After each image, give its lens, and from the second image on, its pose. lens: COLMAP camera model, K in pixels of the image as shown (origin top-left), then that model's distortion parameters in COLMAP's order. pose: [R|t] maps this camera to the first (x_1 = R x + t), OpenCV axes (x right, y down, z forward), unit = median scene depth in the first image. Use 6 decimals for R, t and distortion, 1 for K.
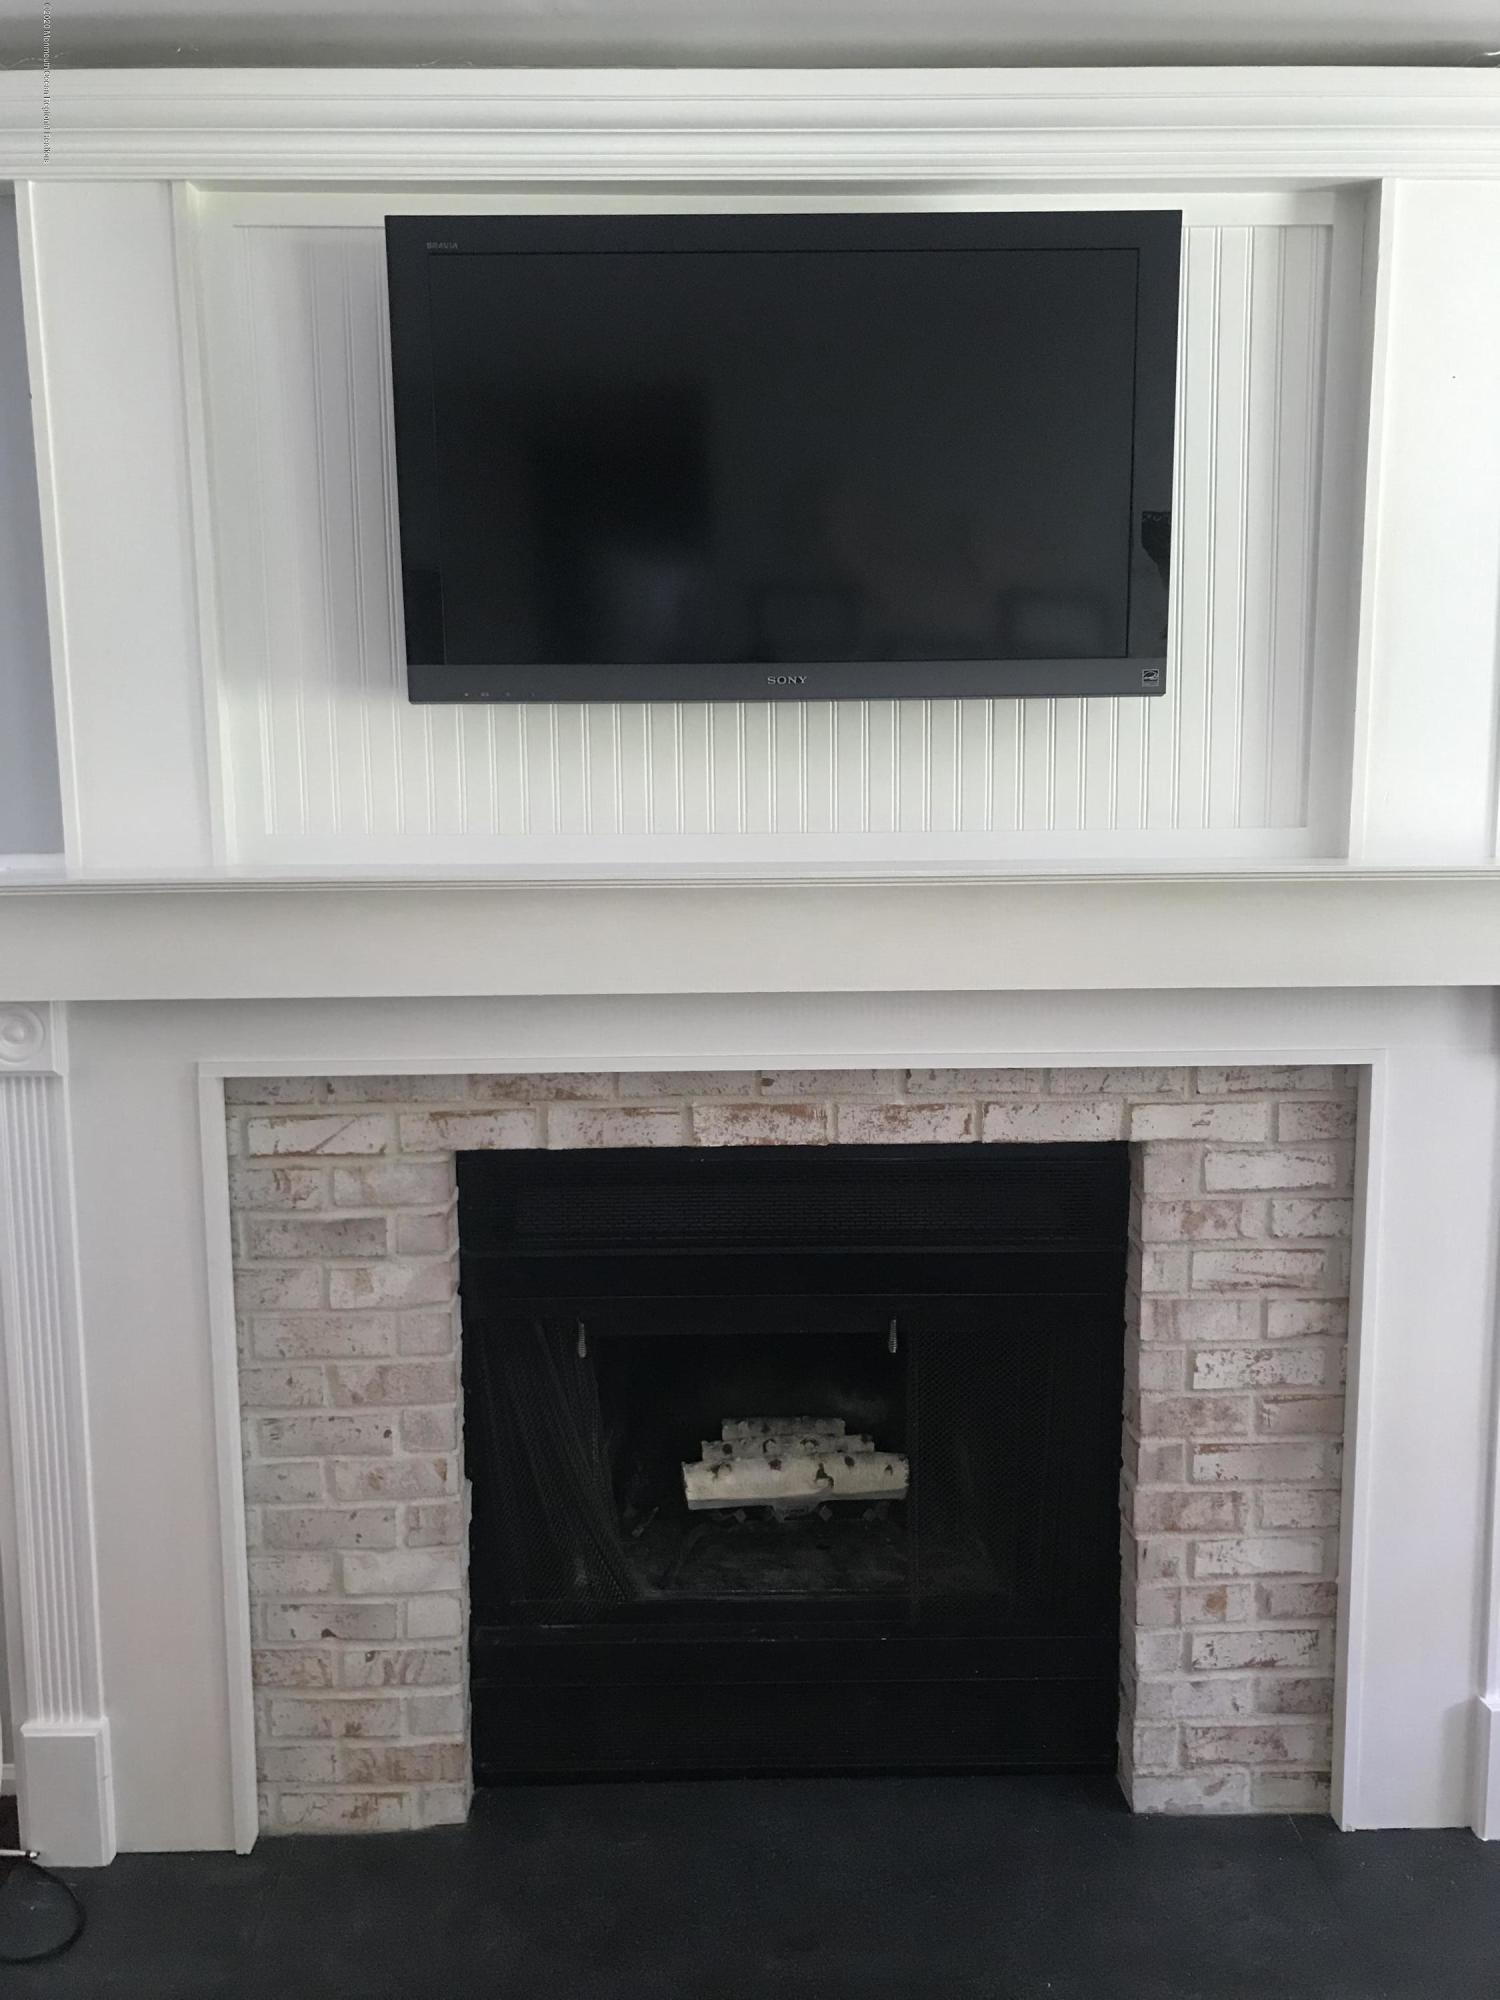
lens RADIAL K [[1607.3, 0, 750.0], [0, 1607.3, 1000.0], [0, 0, 1]] dist [0.007541, 0.000118]
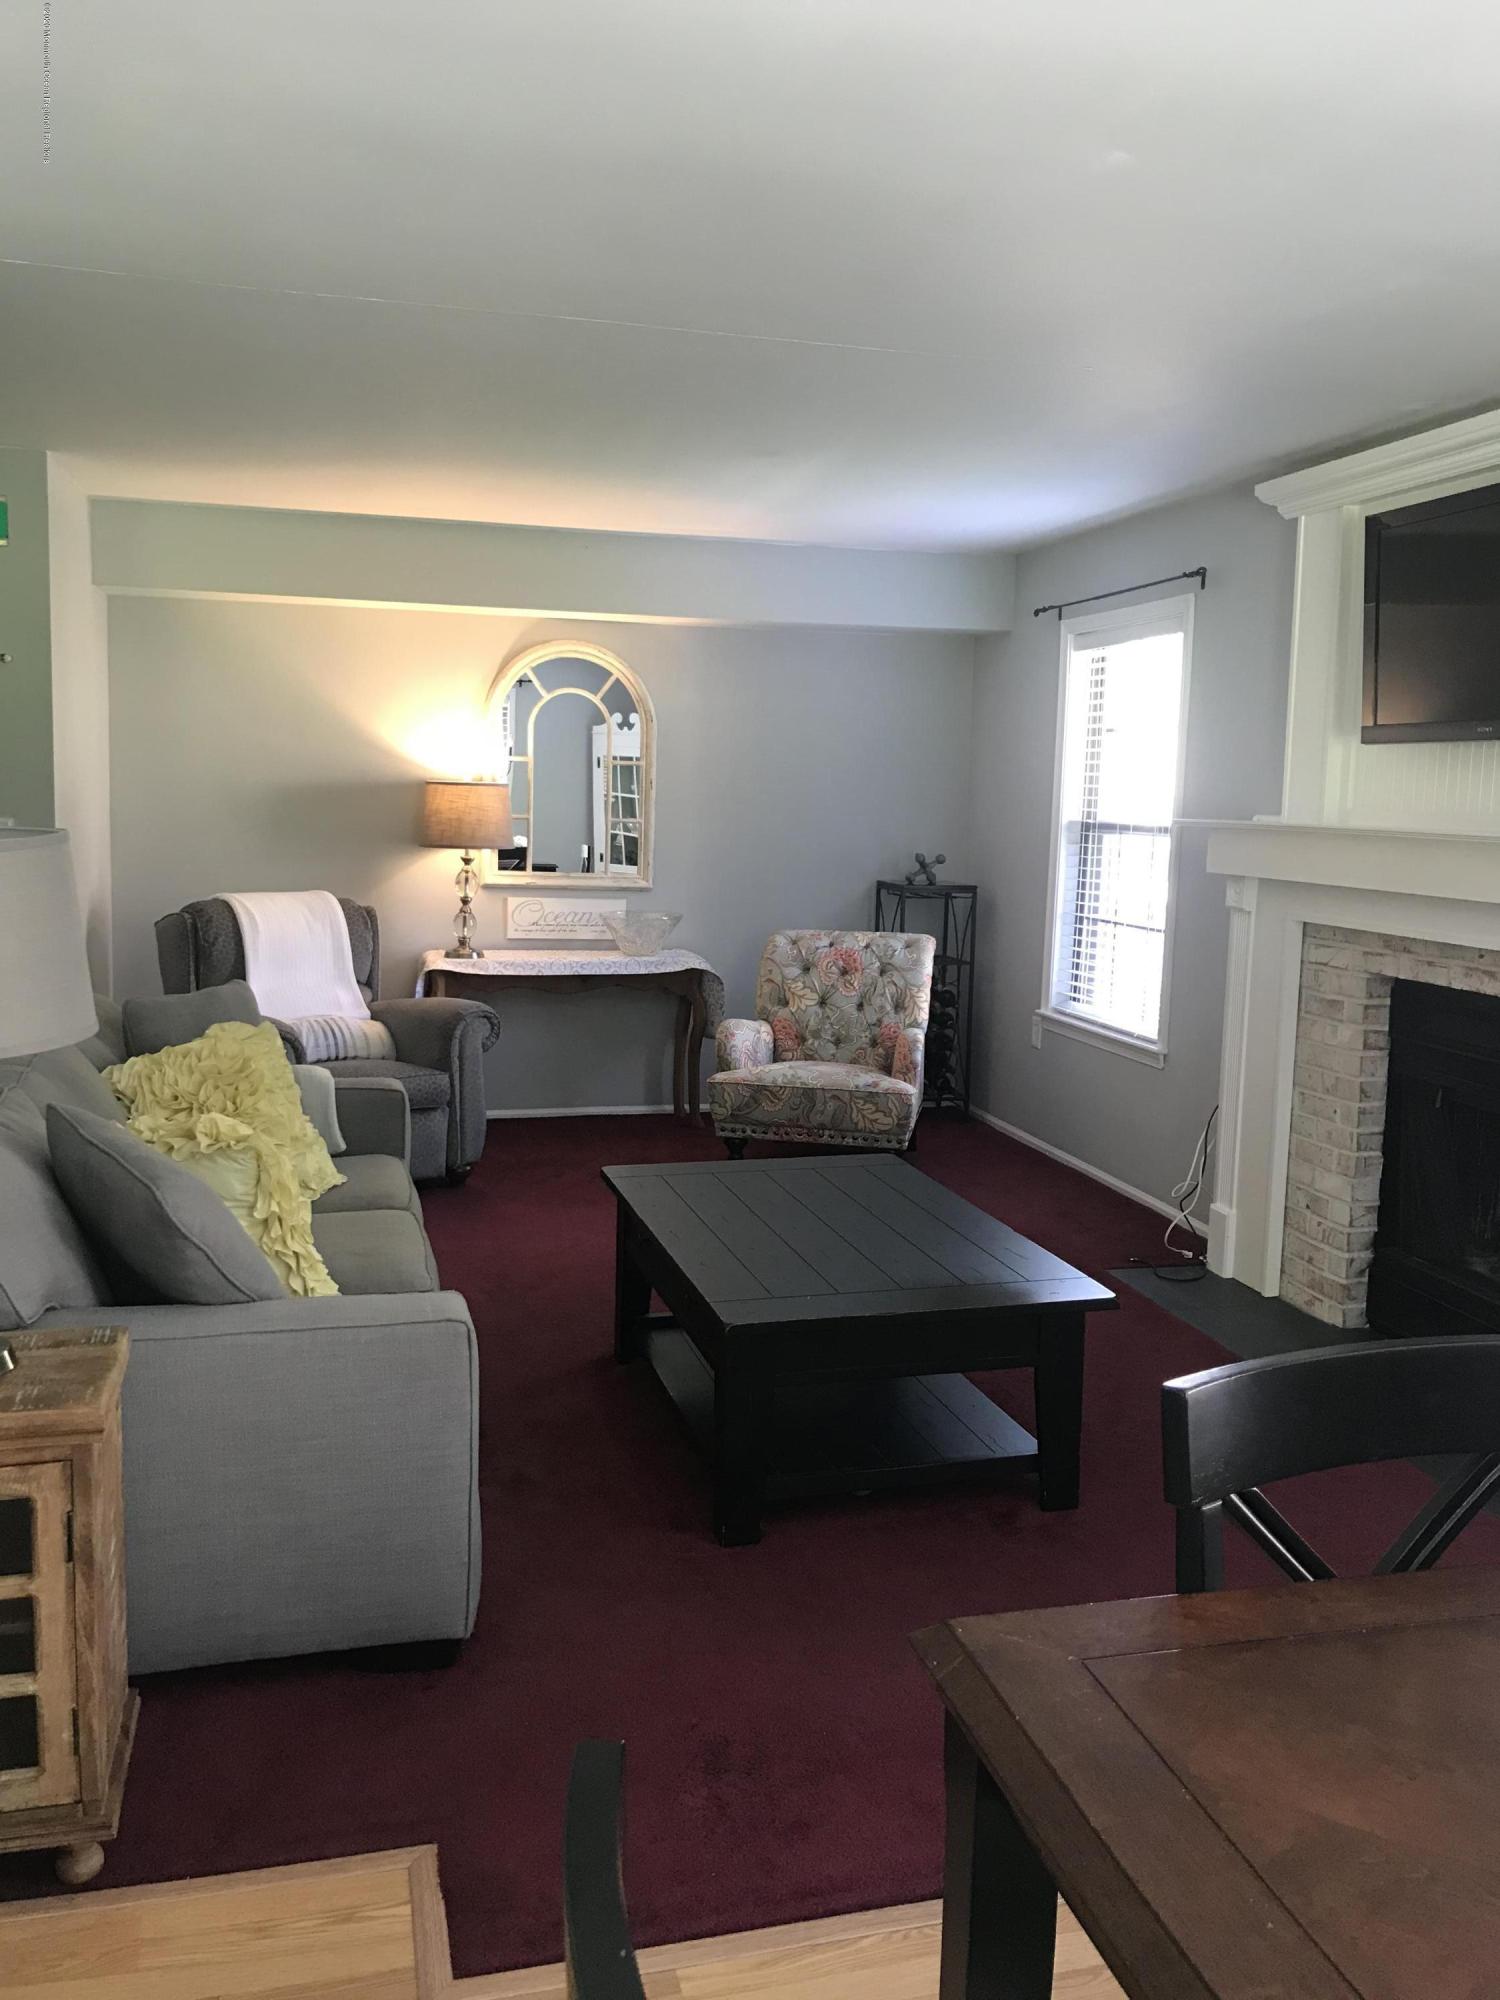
lens RADIAL K [[1651.9, 0, 736.6], [0, 1651.9, 990.6], [0, 0, 1]] dist [0.040010, -0.016416]
pose [[0.226250, 0.134991, -0.964670, 1.564586], [-0.147176, 0.983718, 0.103138, 0.020462], [0.962886, 0.118642, 0.242434, -0.223463]]
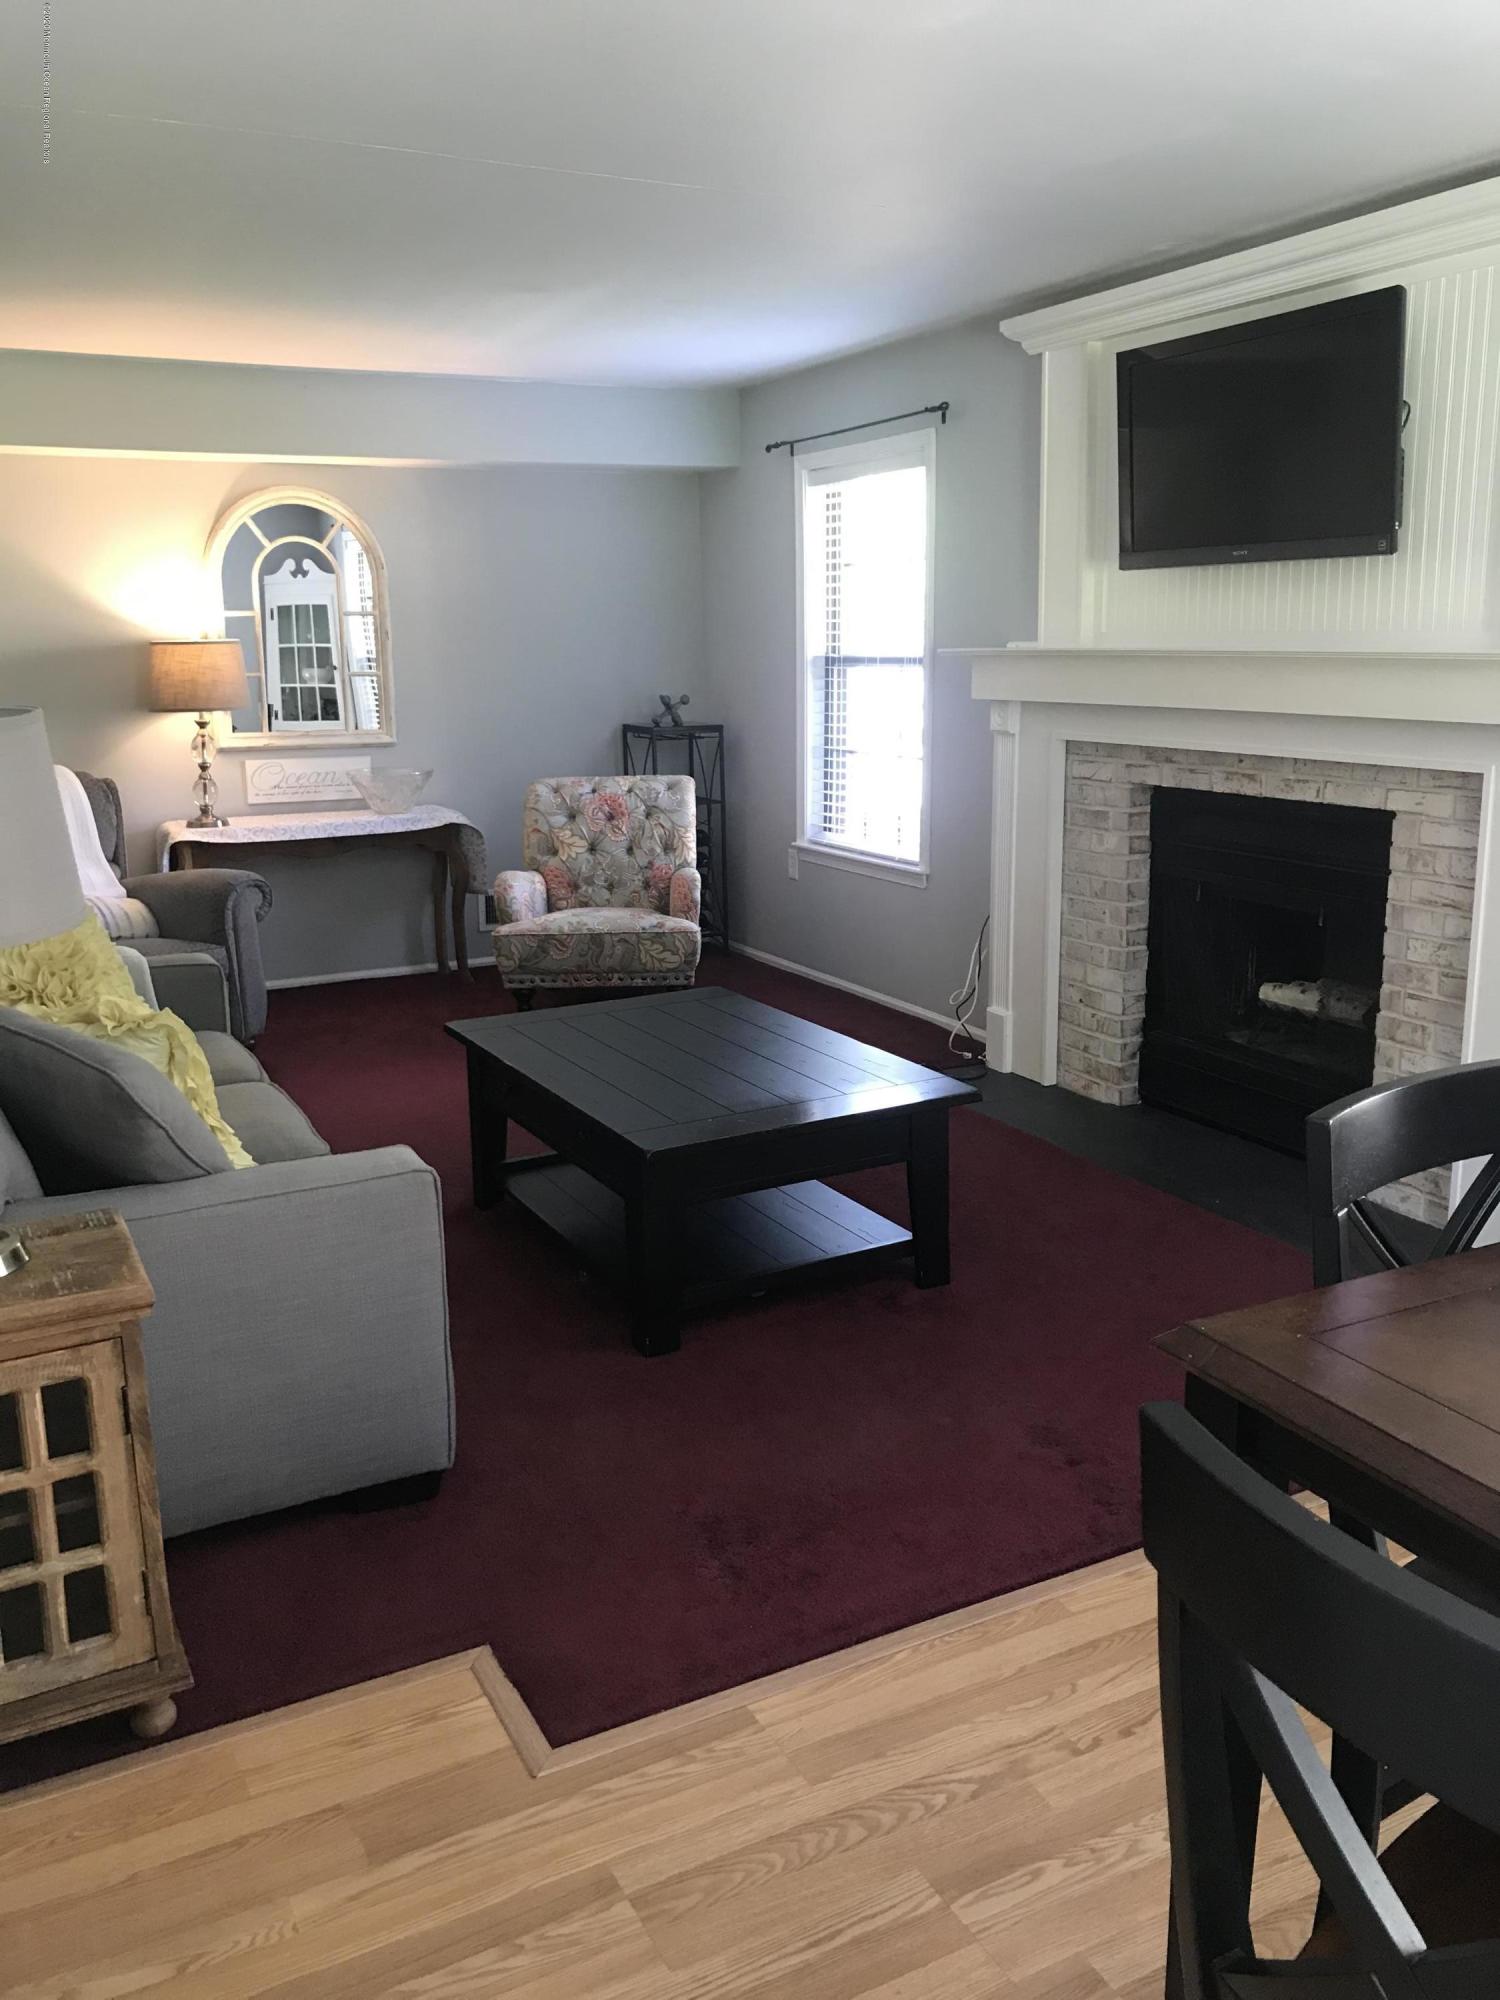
lens RADIAL K [[1658.9, 0, 750.0], [0, 1658.9, 1000.0], [0, 0, 1]] dist [0.049502, -0.060581]
pose [[0.444778, 0.197382, -0.873620, 1.557291], [-0.100805, 0.980248, 0.170151, 0.050339], [0.889950, 0.012386, 0.455890, -0.454420]]
